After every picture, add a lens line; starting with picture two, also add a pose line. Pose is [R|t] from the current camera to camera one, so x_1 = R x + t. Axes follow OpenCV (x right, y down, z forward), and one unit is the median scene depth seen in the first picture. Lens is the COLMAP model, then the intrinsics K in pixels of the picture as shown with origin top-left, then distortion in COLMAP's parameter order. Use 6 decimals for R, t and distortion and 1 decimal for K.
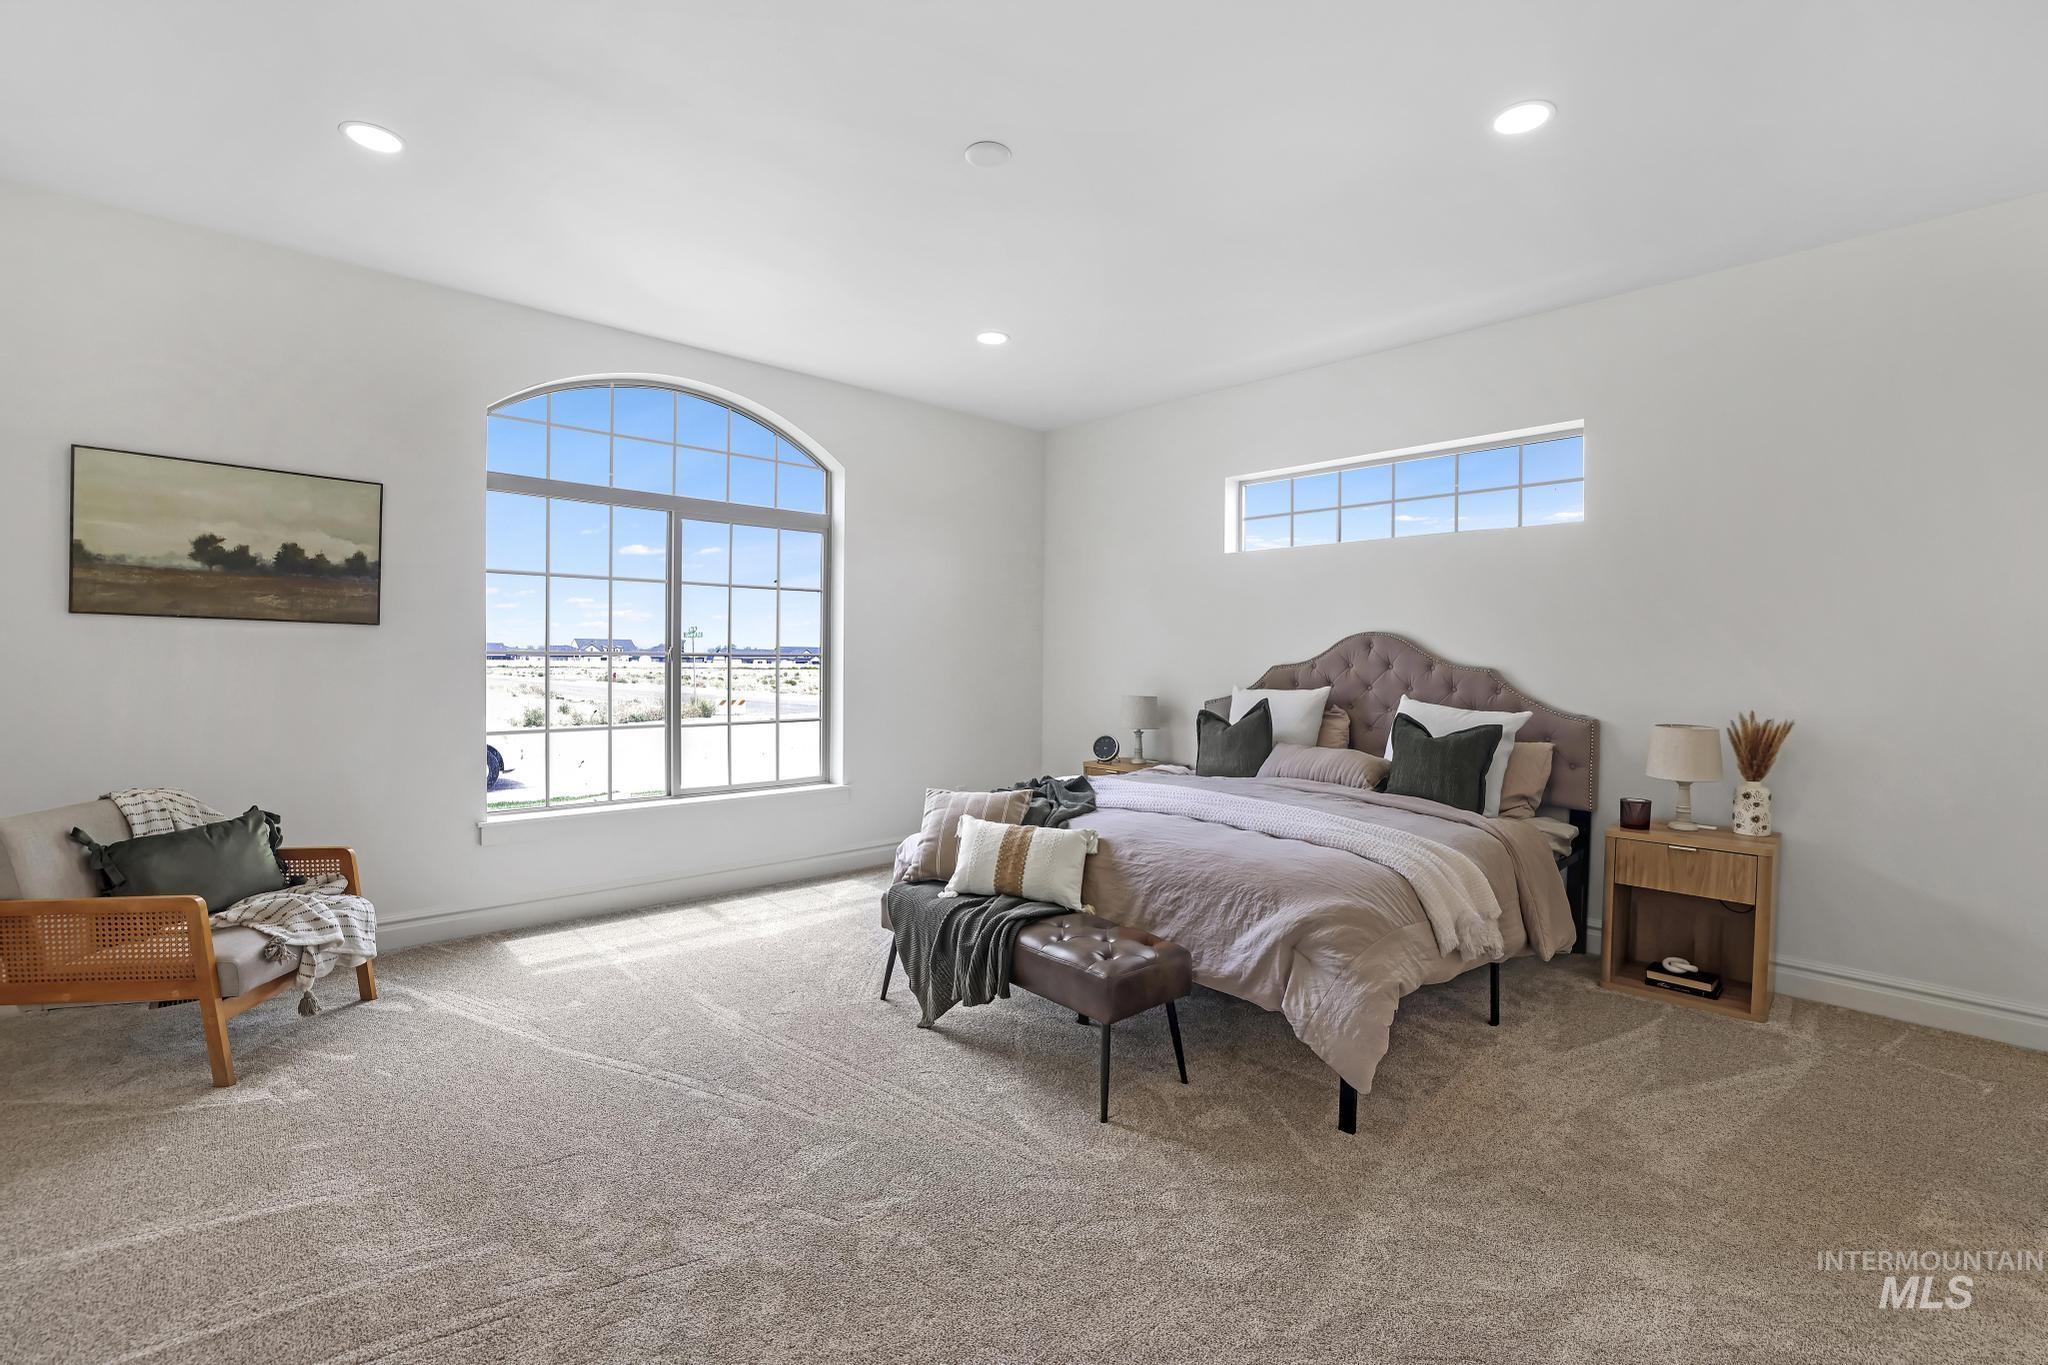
lens RADIAL K [[902.6, 0, 1044.0], [0, 902.6, 673.4], [0, 0, 1]] dist [-0.016108, 0.001167]
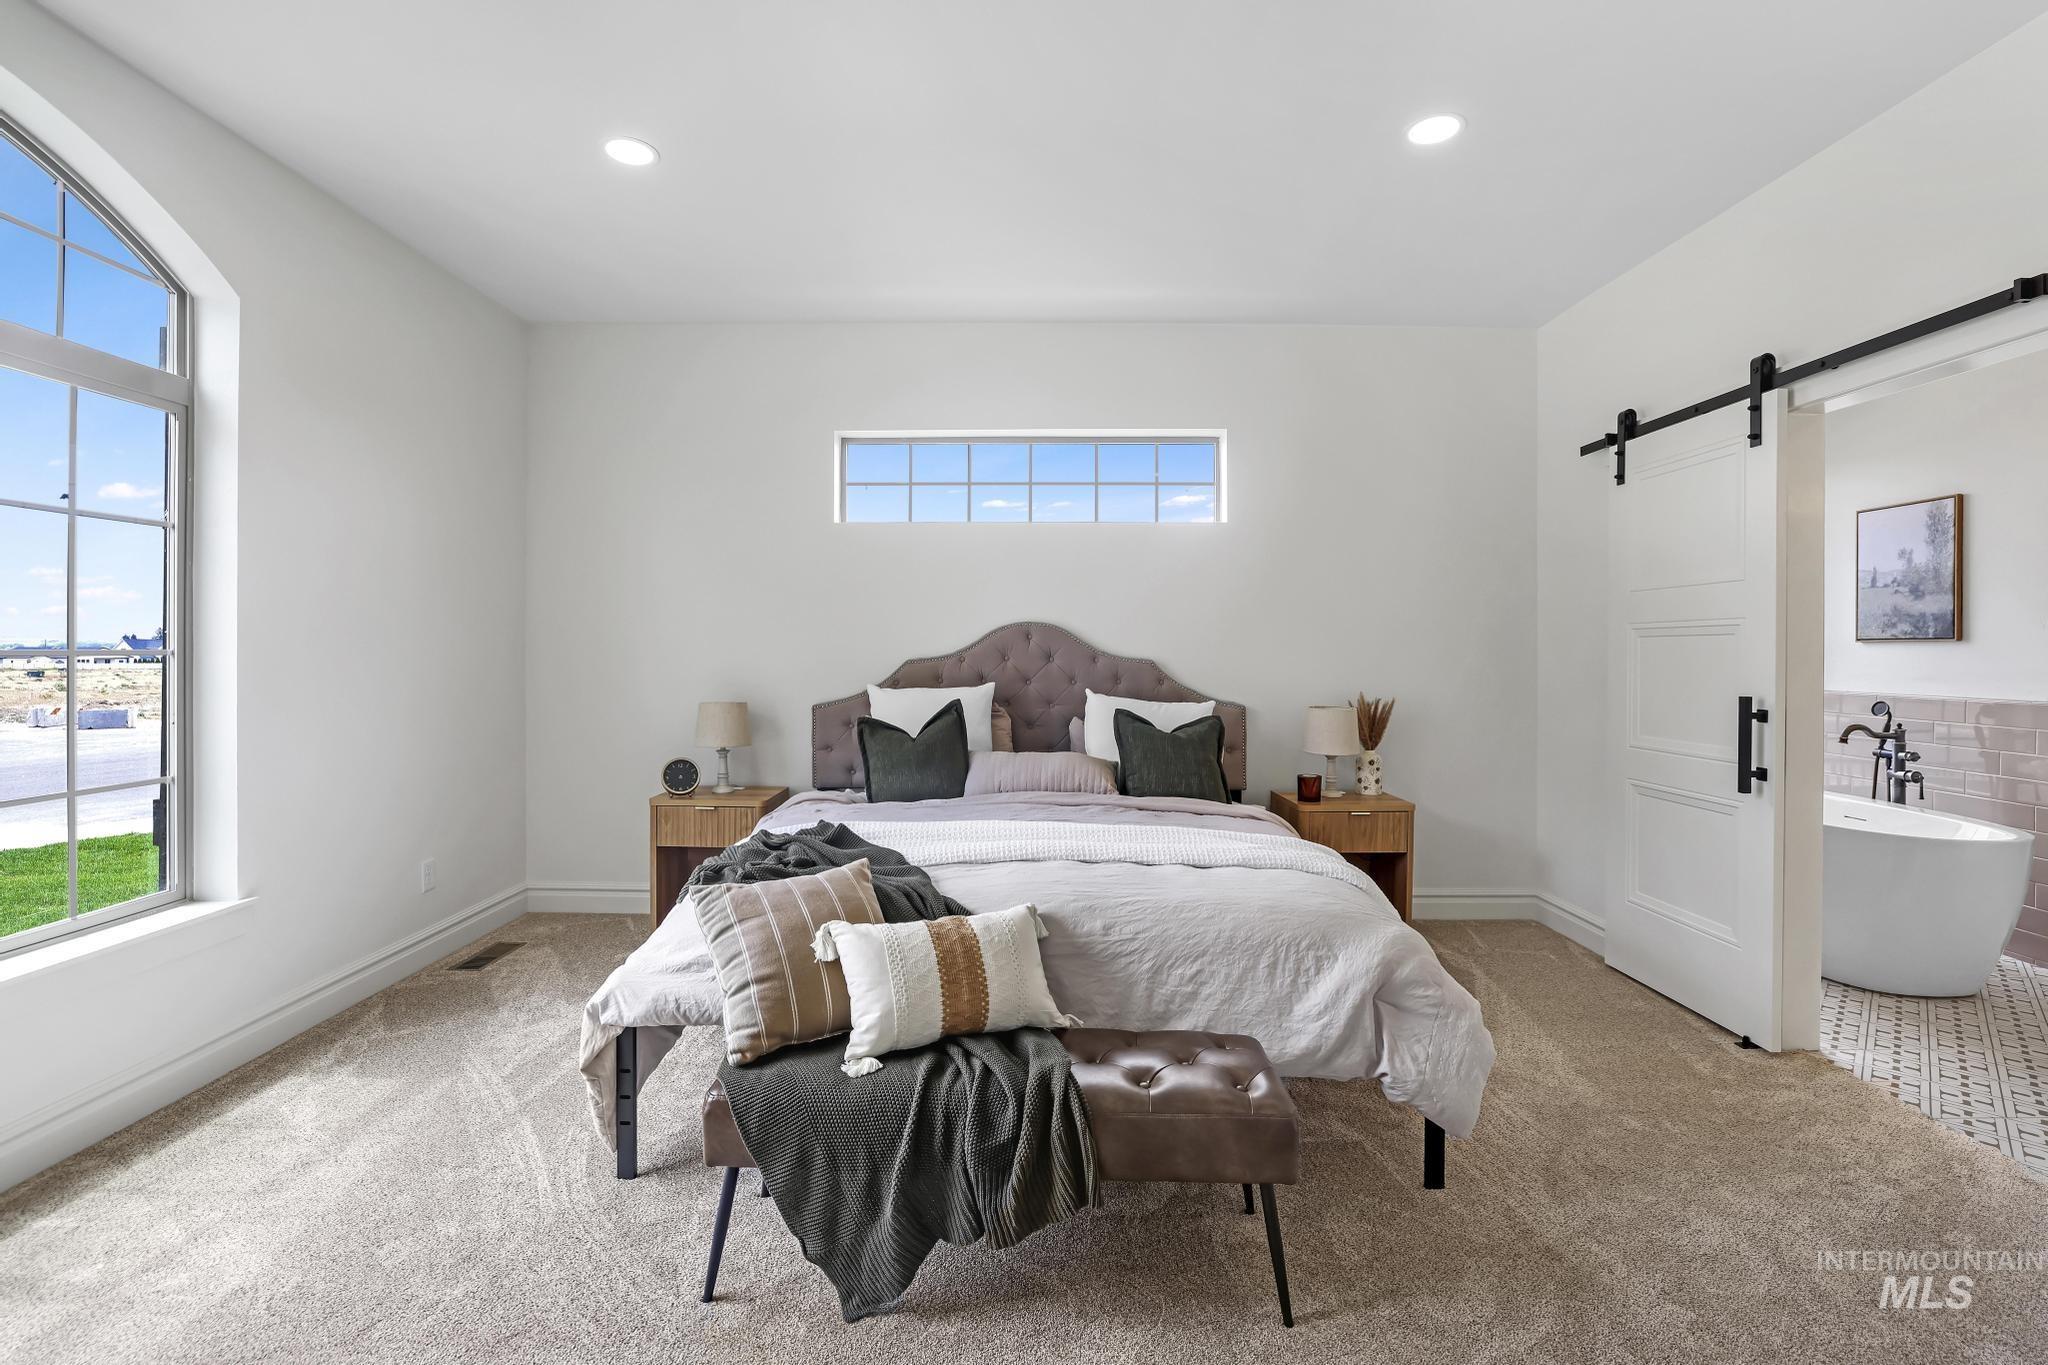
lens RADIAL K [[902.6, 0, 986.6], [0, 902.6, 653.4], [0, 0, 1]] dist [-0.016108, 0.001167]
pose [[0.696315, -0.012137, 0.717634, -0.448299], [0.015969, 0.999871, 0.001417, -0.021134], [-0.717559, 0.010473, 0.696419, 0.513428]]
